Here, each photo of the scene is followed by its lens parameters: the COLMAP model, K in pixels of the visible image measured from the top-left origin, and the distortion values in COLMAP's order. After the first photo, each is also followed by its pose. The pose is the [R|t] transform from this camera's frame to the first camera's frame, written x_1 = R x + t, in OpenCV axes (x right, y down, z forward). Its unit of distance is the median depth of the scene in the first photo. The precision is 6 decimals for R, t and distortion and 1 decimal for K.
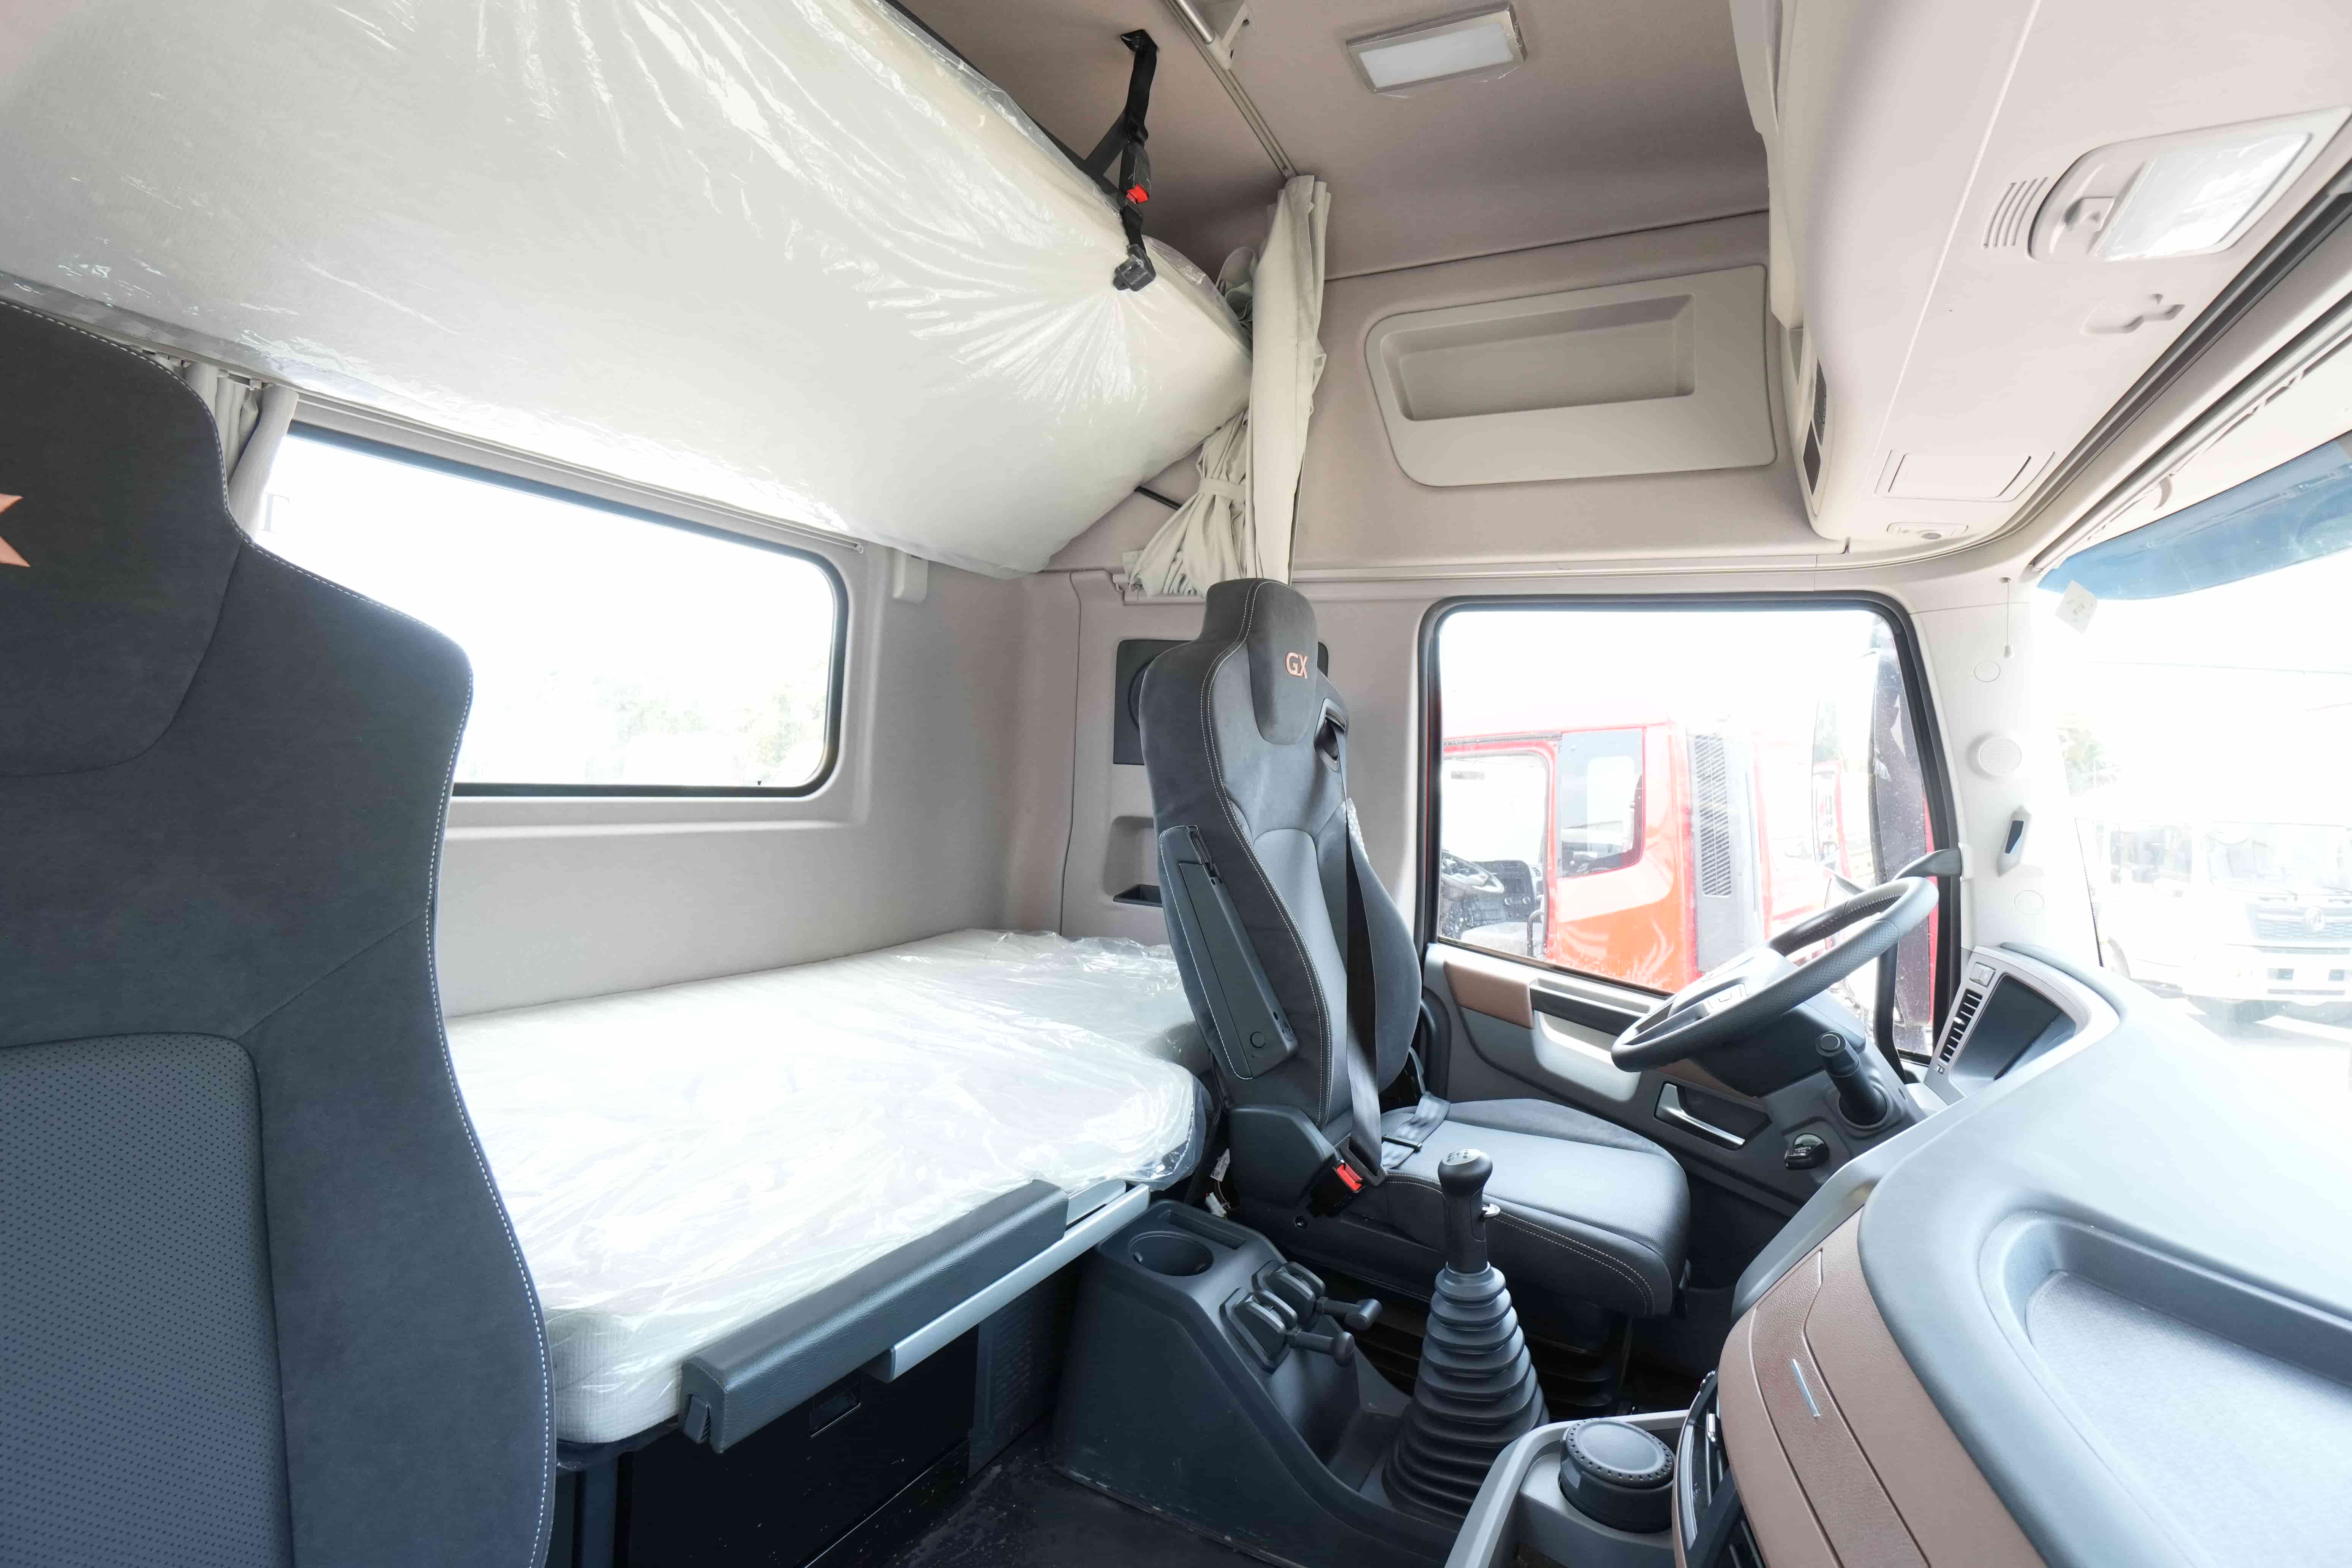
lens RADIAL K [[1045.8, 0, 1167.2], [0, 1045.8, 771.9], [0, 0, 1]] dist [-0.063491, 0.023887]
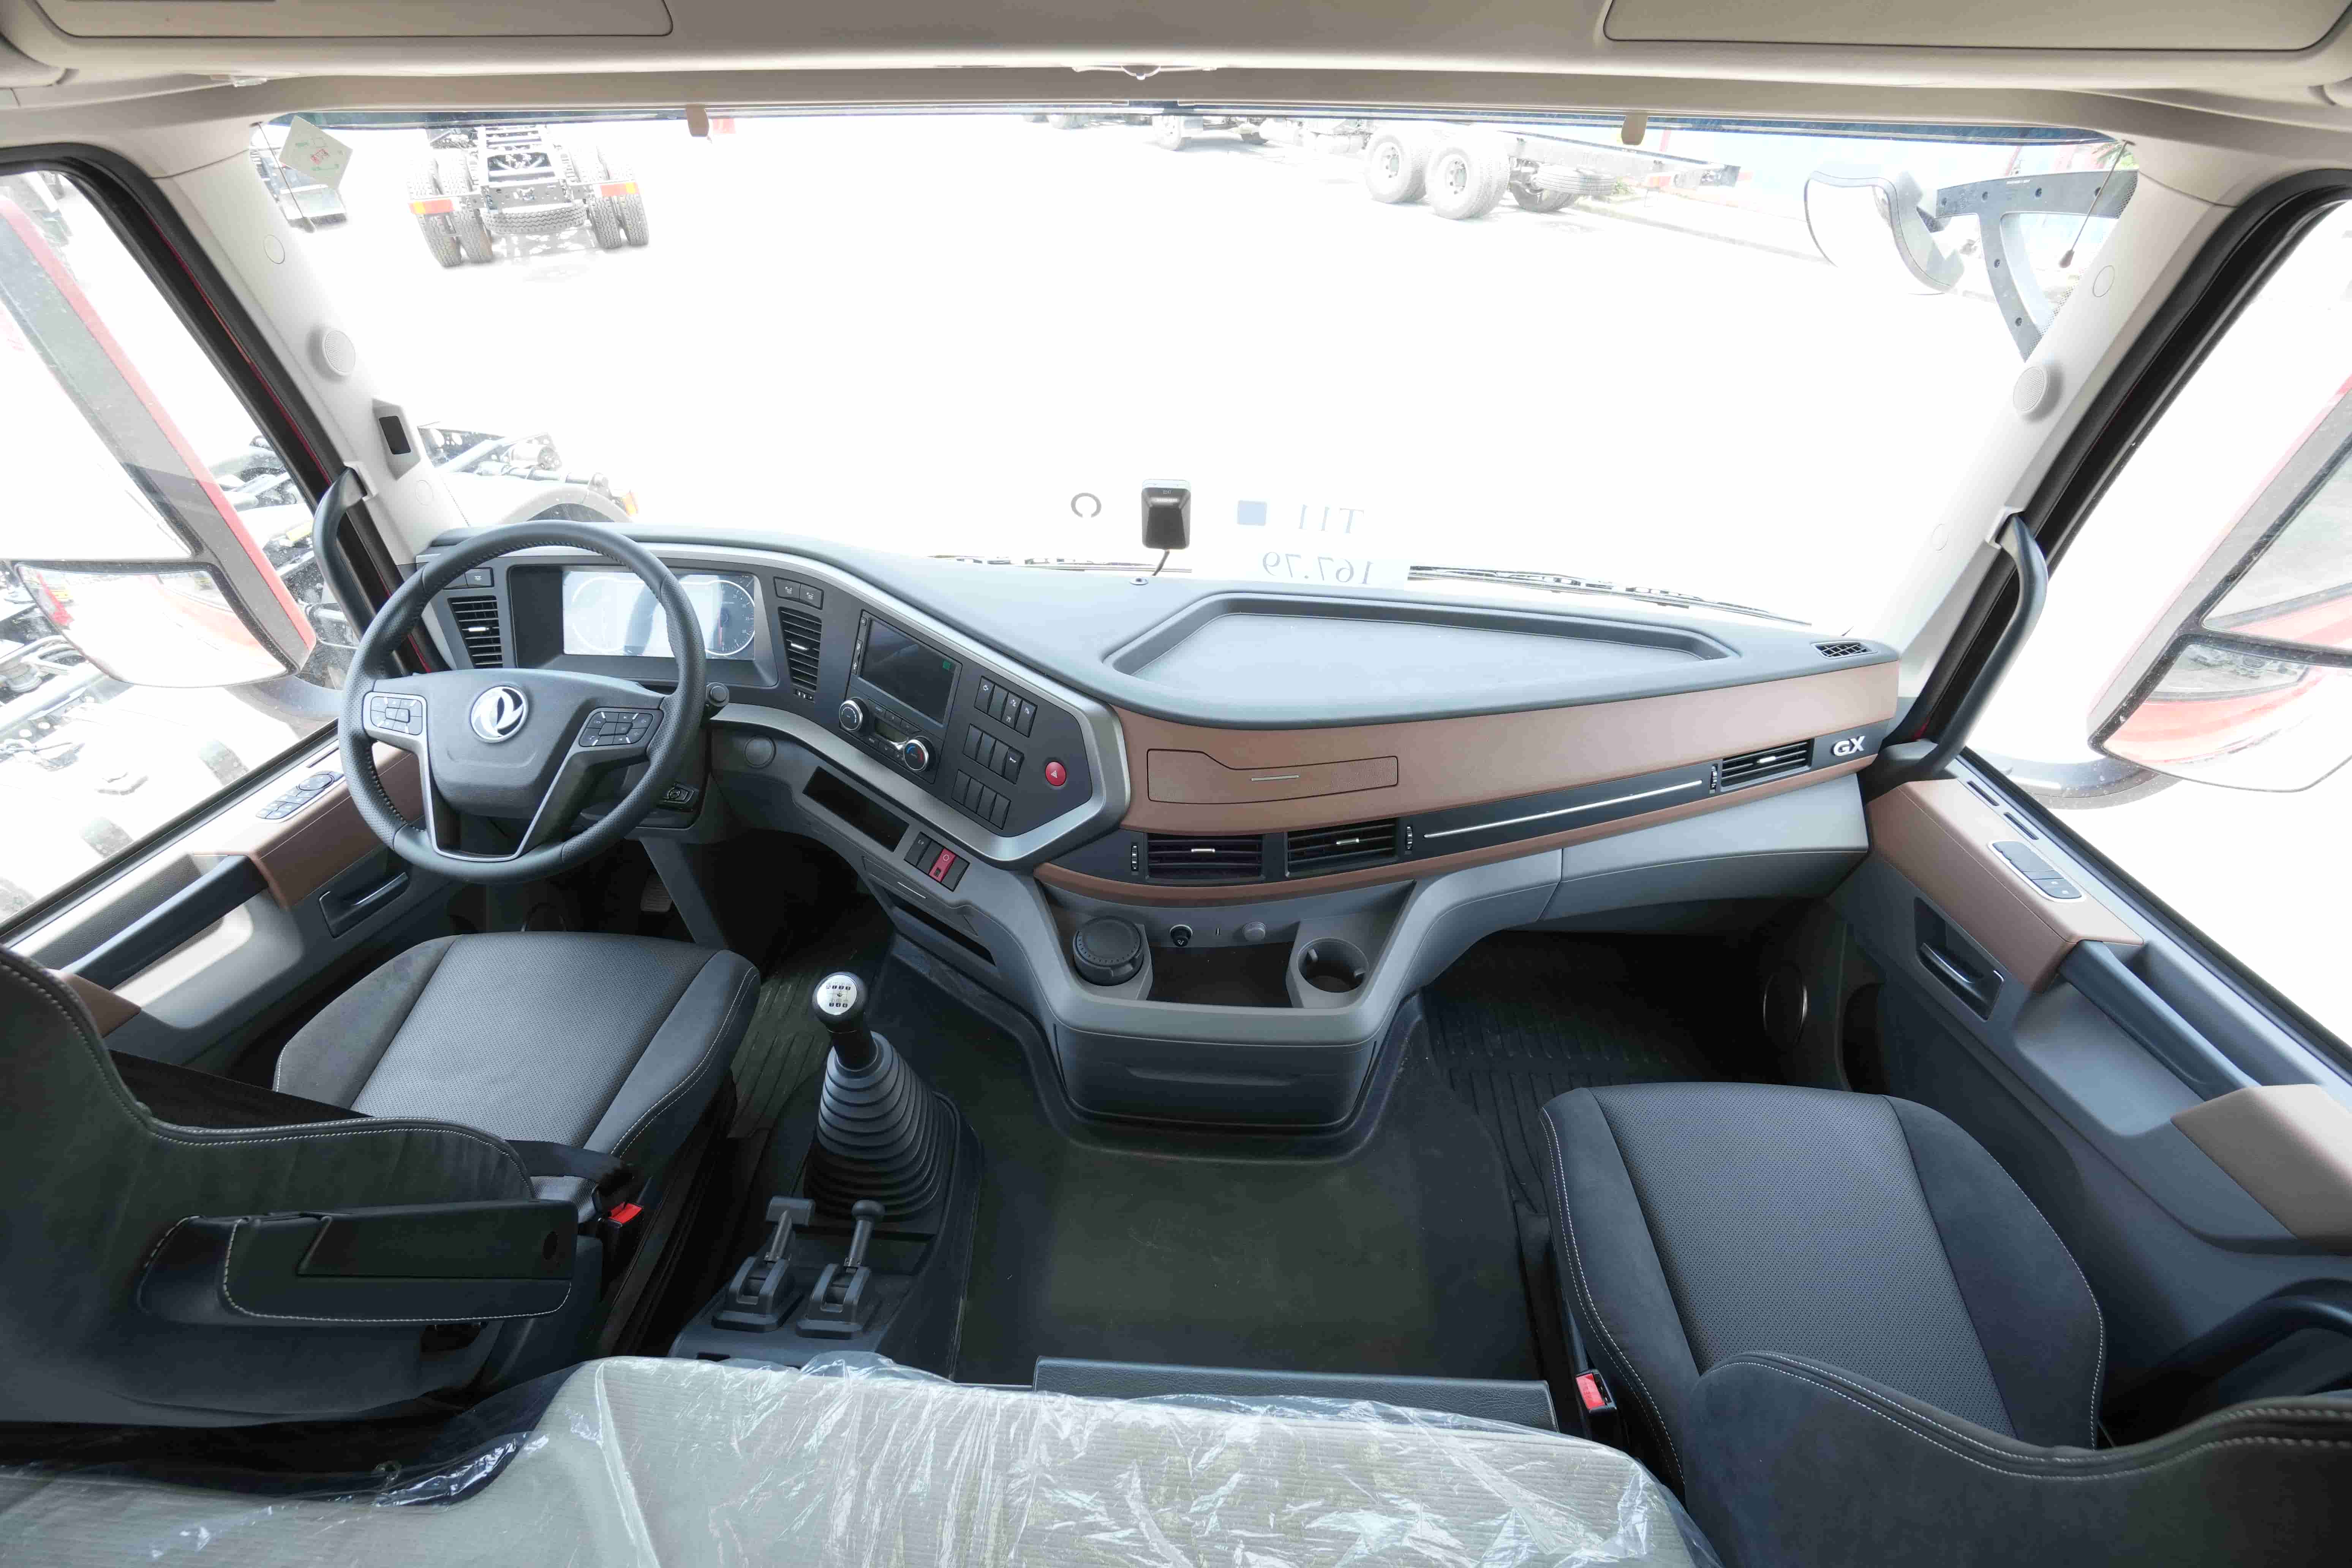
lens RADIAL K [[1038.0, 0, 1166.5], [0, 1038.0, 775.4], [0, 0, 1]] dist [-0.060049, 0.020212]
pose [[-0.433486, -0.604914, 0.667959, -0.272117], [-0.019952, 0.747482, 0.663982, -0.315965], [-0.900939, 0.274500, -0.336092, 0.716407]]
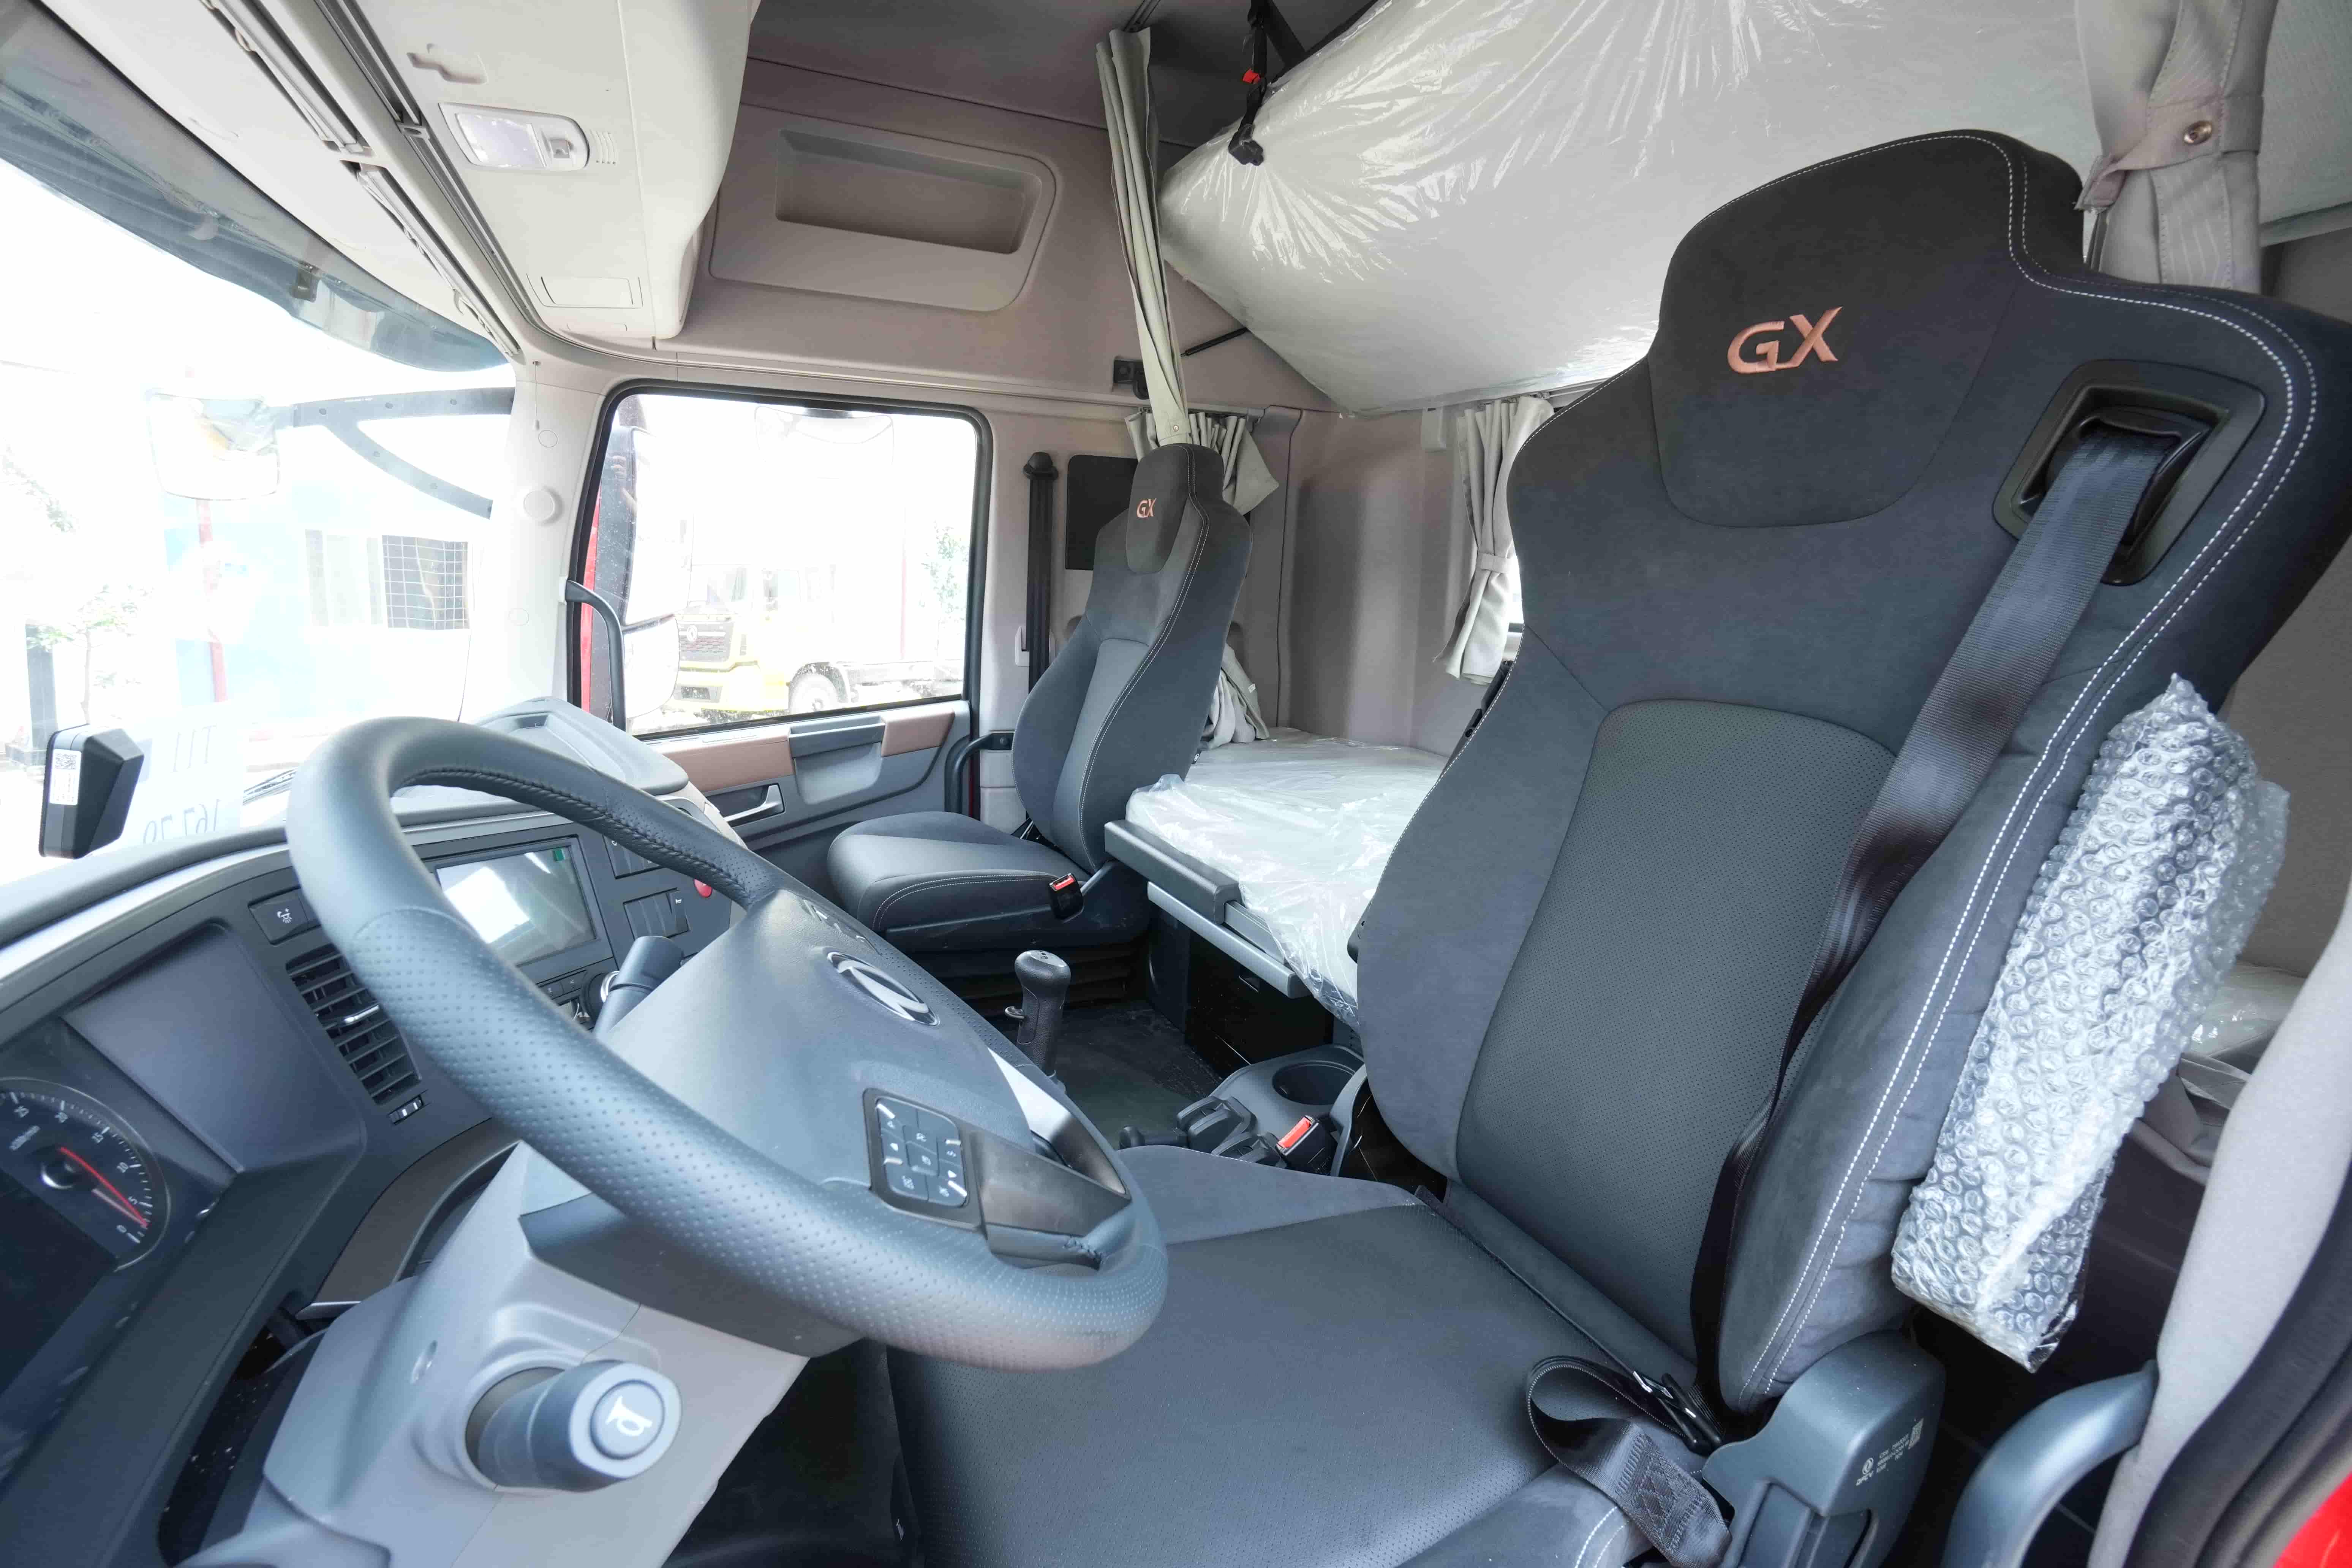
lens RADIAL K [[1043.1, 0, 1164.3], [0, 1043.1, 778.5], [0, 0, 1]] dist [-0.063476, 0.023922]
pose [[-0.590973, 0.069558, -0.803687, 0.703898], [-0.079768, 0.986354, 0.144023, 0.046634], [0.802738, 0.149222, -0.577360, 1.168702]]
